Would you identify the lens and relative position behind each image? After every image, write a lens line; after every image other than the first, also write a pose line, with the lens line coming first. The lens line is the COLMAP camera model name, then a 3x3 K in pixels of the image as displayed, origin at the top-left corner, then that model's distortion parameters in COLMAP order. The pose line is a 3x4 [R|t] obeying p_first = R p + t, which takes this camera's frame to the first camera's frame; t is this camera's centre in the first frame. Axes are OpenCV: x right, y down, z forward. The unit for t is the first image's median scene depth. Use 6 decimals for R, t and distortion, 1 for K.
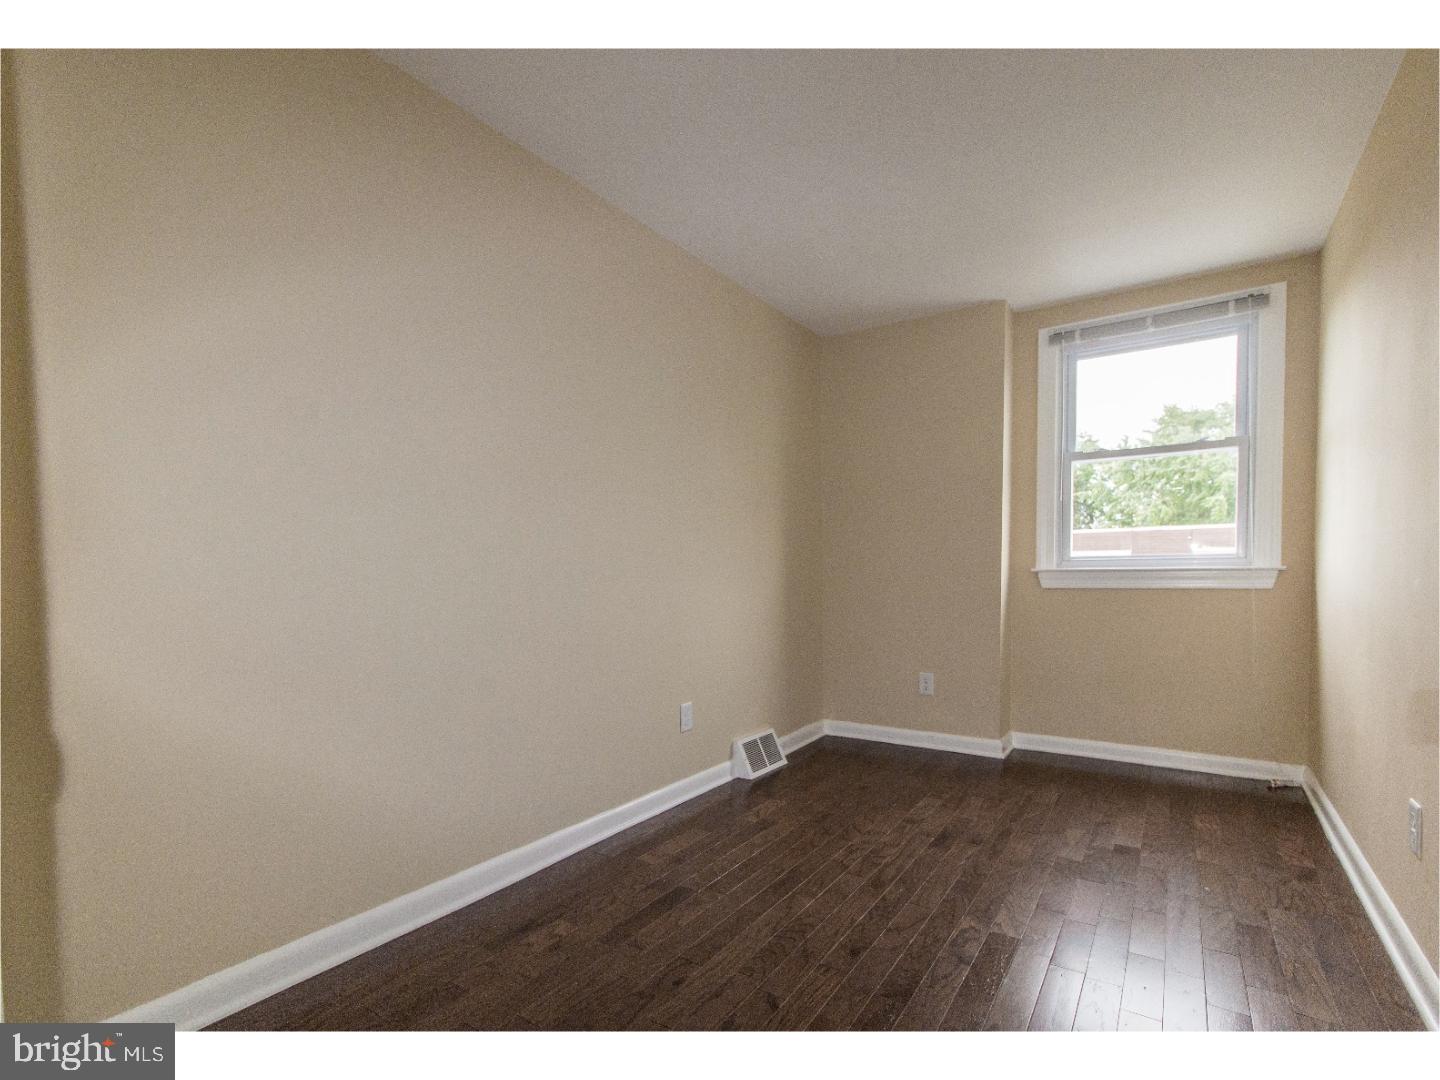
lens RADIAL K [[666.6, 0, 725.1], [0, 666.6, 599.4], [0, 0, 1]] dist [-0.002694, 0.005290]
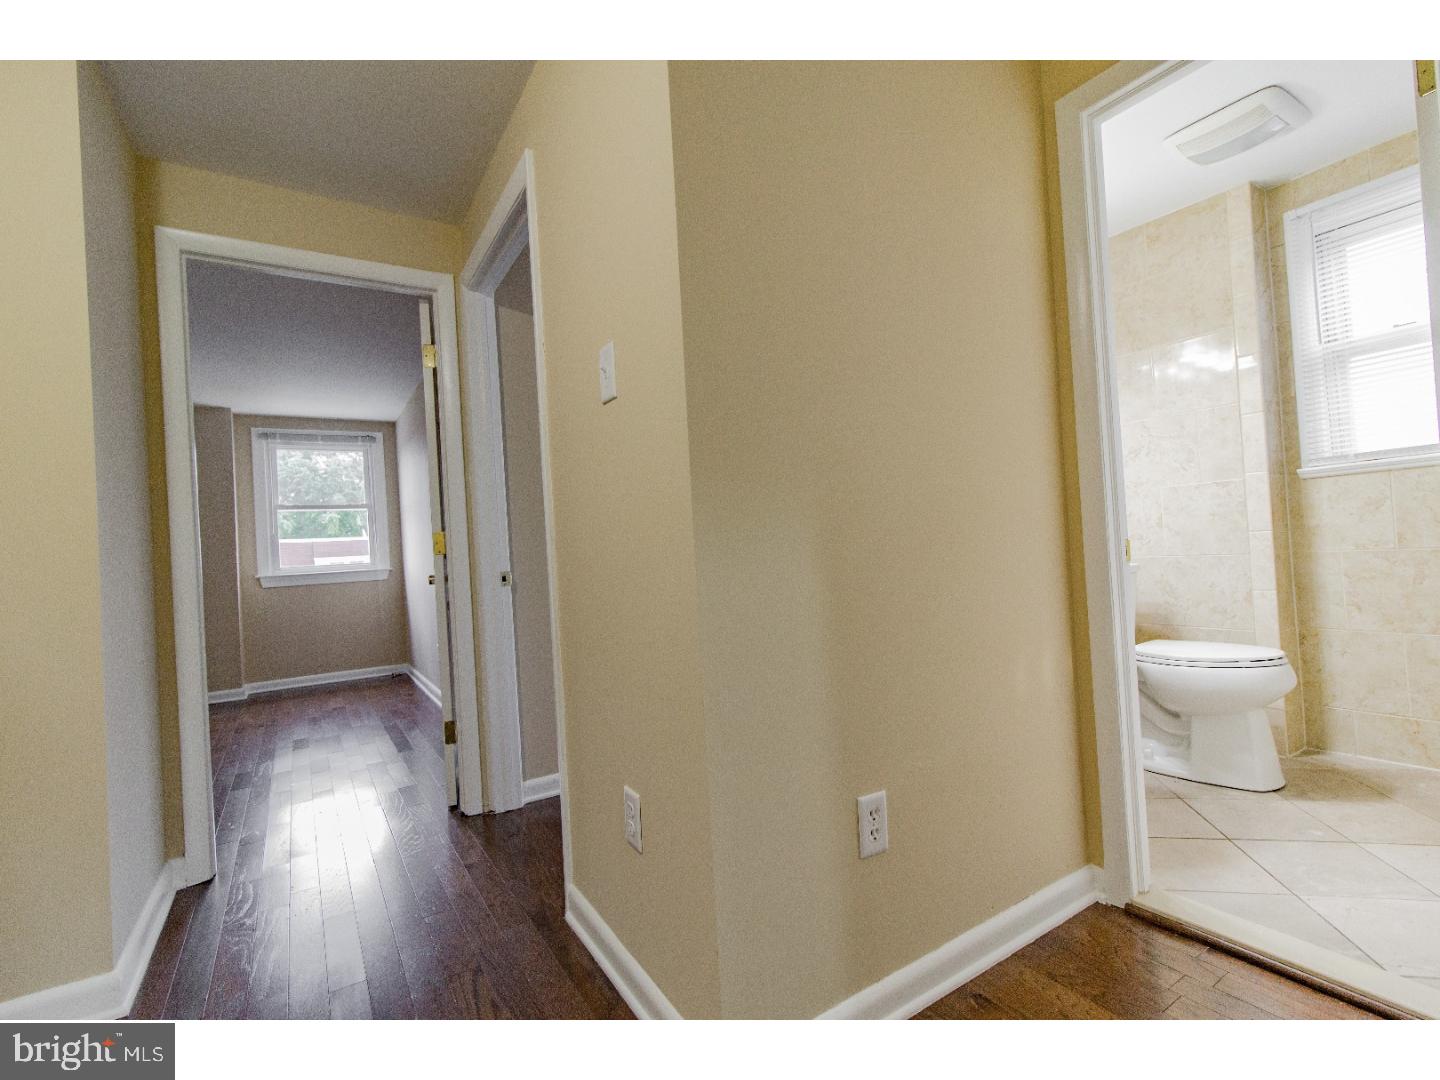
lens RADIAL K [[666.6, 0, 716.2], [0, 666.6, 529.2], [0, 0, 1]] dist [-0.002694, 0.005290]
pose [[0.397253, 0.016569, 0.917560, -0.569904], [0.095661, 0.993642, -0.059359, 0.042832], [-0.912710, 0.111356, 0.393142, -0.646009]]
